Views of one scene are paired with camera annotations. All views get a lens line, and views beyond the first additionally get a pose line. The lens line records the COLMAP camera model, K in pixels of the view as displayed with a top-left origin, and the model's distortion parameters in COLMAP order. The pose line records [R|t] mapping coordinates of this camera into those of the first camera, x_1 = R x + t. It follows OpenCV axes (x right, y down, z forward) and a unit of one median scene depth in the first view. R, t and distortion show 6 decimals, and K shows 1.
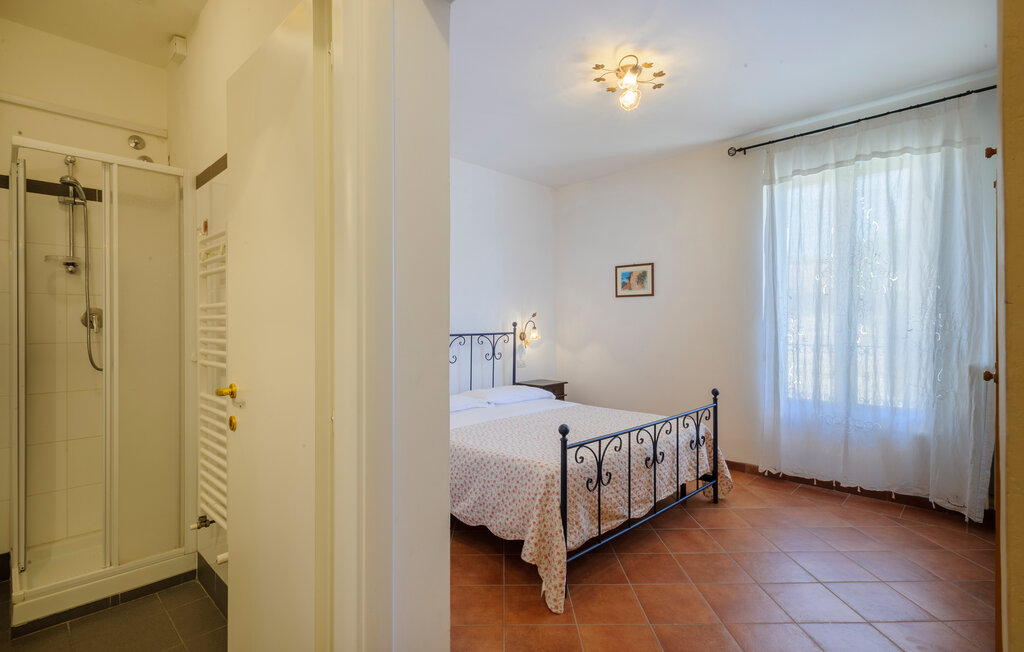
lens RADIAL K [[479.5, 0, 506.1], [0, 479.5, 325.1], [0, 0, 1]] dist [0.010263, -0.000493]
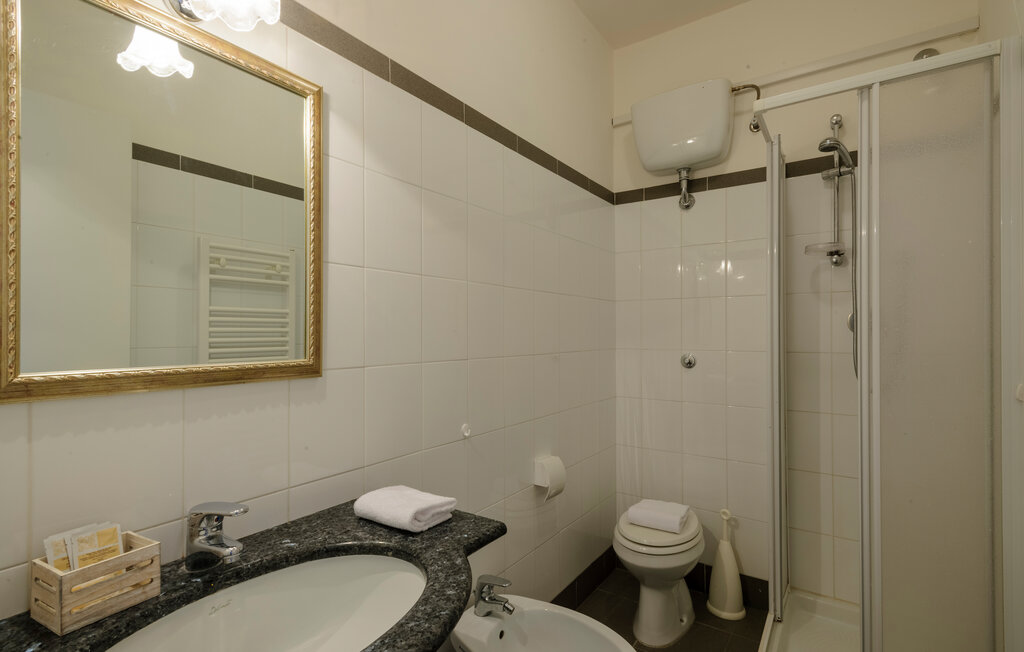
lens RADIAL K [[479.5, 0, 510.5], [0, 479.5, 329.8], [0, 0, 1]] dist [0.010263, -0.000493]
pose [[0.160841, -0.002434, -0.986977, -0.210702], [-0.002804, 0.999992, -0.002923, 0.003057], [0.986976, 0.003238, 0.160833, 0.352327]]
